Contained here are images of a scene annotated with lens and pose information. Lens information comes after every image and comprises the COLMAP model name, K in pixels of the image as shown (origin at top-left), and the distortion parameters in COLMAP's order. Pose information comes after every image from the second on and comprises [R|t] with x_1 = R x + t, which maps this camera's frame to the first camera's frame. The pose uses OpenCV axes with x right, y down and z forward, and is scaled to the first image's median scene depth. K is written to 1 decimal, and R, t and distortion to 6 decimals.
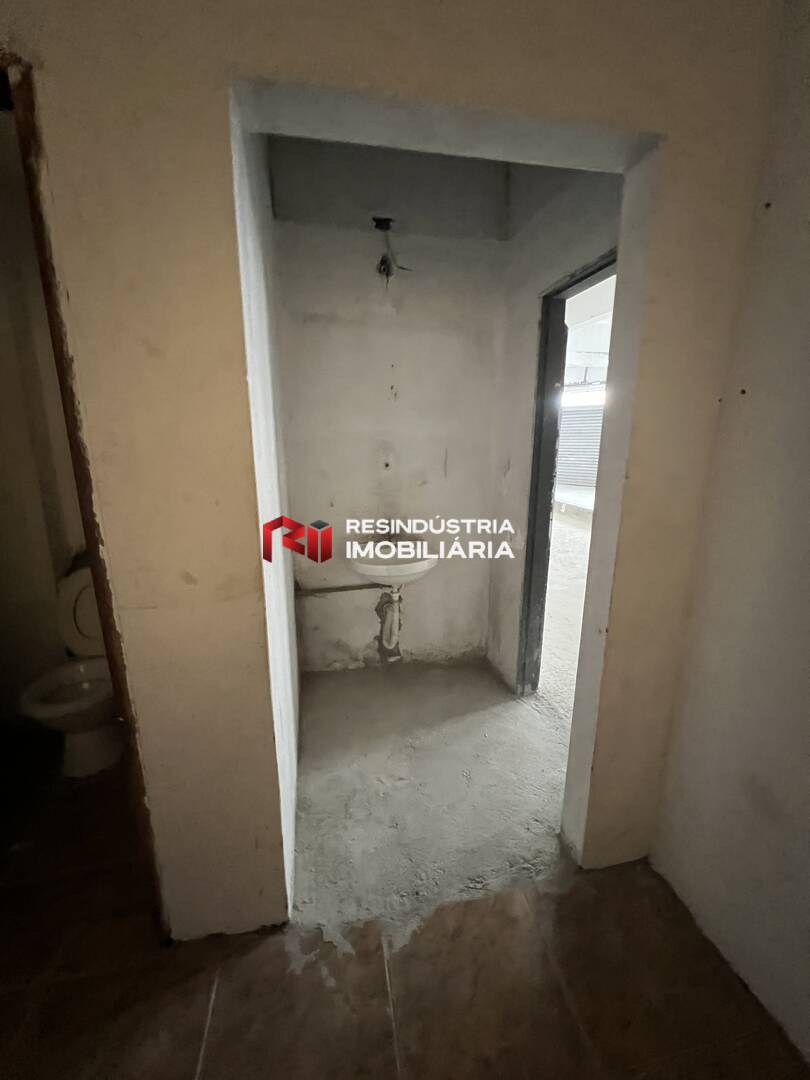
lens RADIAL K [[432.1, 0, 403.2], [0, 432.1, 542.3], [0, 0, 1]] dist [-0.001142, 0.000794]
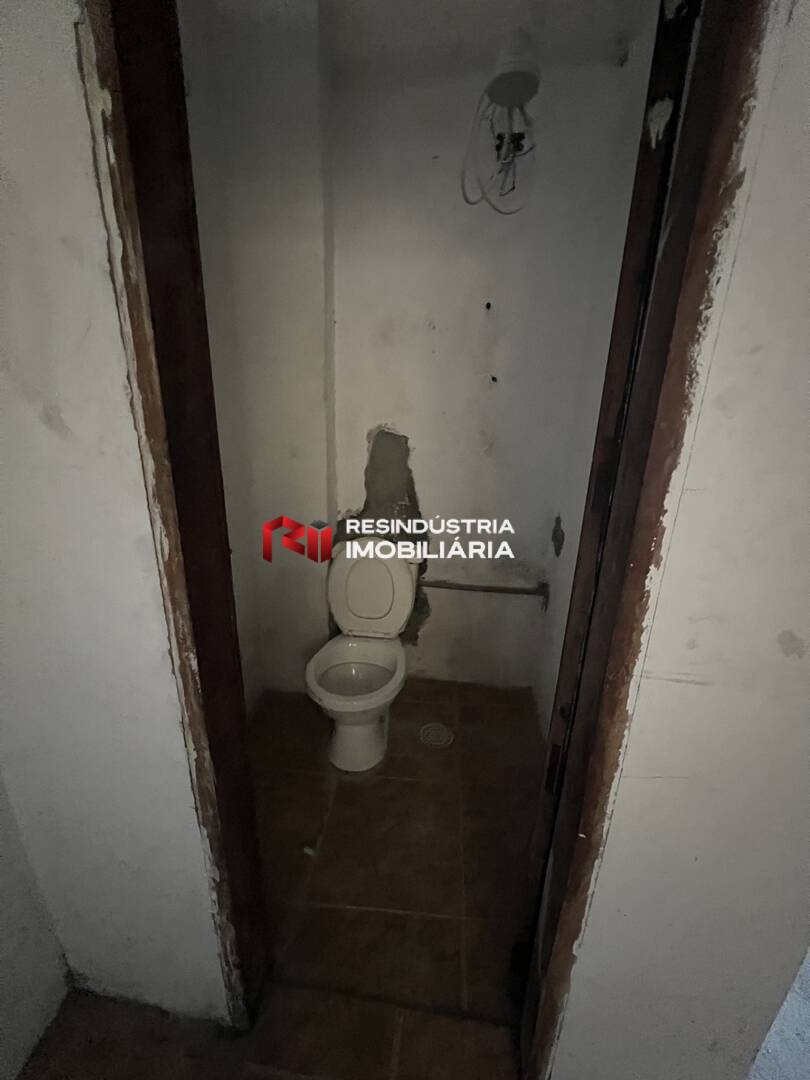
lens RADIAL K [[432.1, 0, 402.9], [0, 432.1, 544.0], [0, 0, 1]] dist [-0.001142, 0.000794]
pose [[0.946170, 0.112926, -0.303332, -0.807211], [-0.092270, 0.992382, 0.081635, -0.034189], [0.310240, -0.049252, 0.949382, 0.377304]]
